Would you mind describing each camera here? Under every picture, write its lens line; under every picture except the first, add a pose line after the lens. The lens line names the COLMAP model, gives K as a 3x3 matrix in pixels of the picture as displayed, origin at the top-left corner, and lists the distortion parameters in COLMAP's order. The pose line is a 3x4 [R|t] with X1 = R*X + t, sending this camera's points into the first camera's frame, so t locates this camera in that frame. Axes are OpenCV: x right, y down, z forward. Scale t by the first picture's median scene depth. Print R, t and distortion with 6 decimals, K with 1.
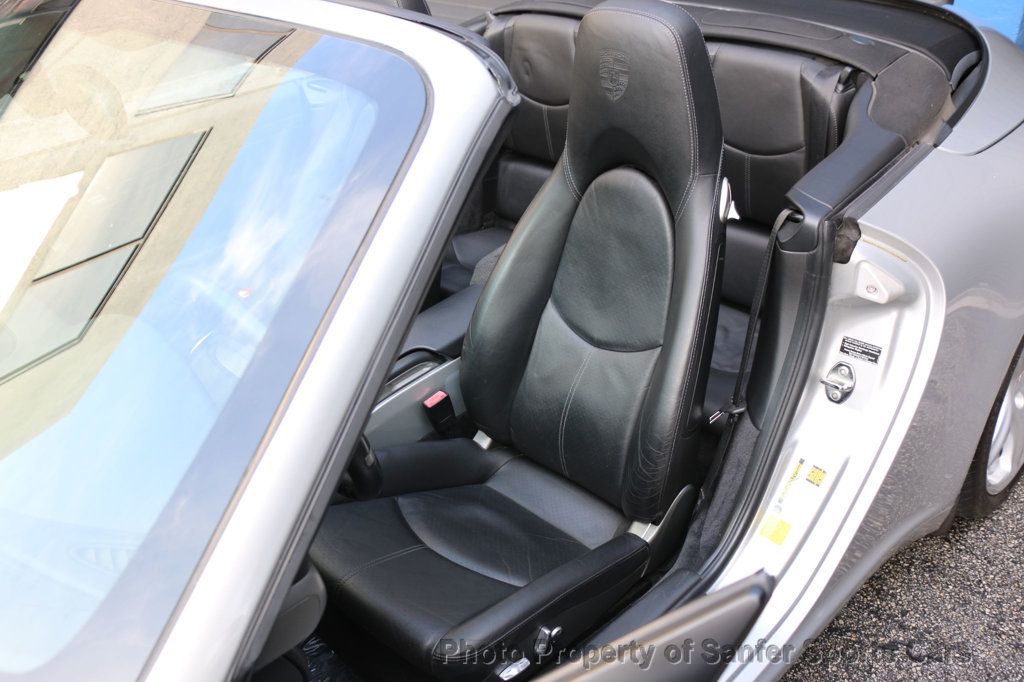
lens RADIAL K [[883.6, 0, 512.0], [0, 883.6, 341.0], [0, 0, 1]] dist [-0.171878, 0.199564]
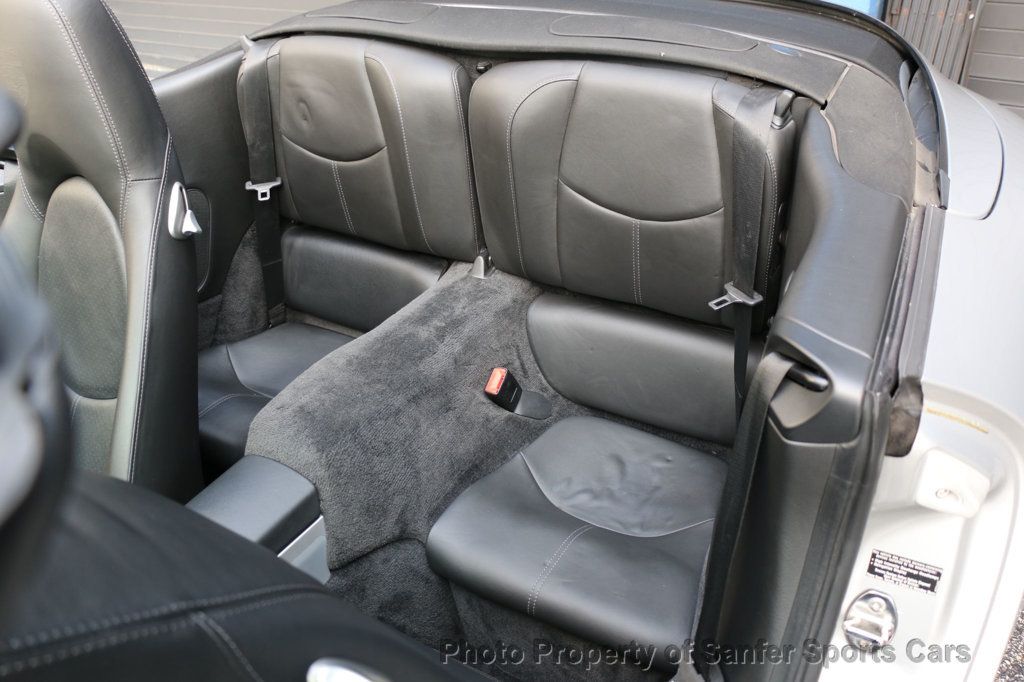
lens RADIAL K [[822.6, 0, 512.0], [0, 822.6, 341.0], [0, 0, 1]] dist [-0.181857, 0.142700]
pose [[0.972980, -0.105930, 0.205154, 0.037771], [0.106963, 0.994244, 0.006079, -0.151791], [-0.204617, 0.016029, 0.978711, 0.438479]]
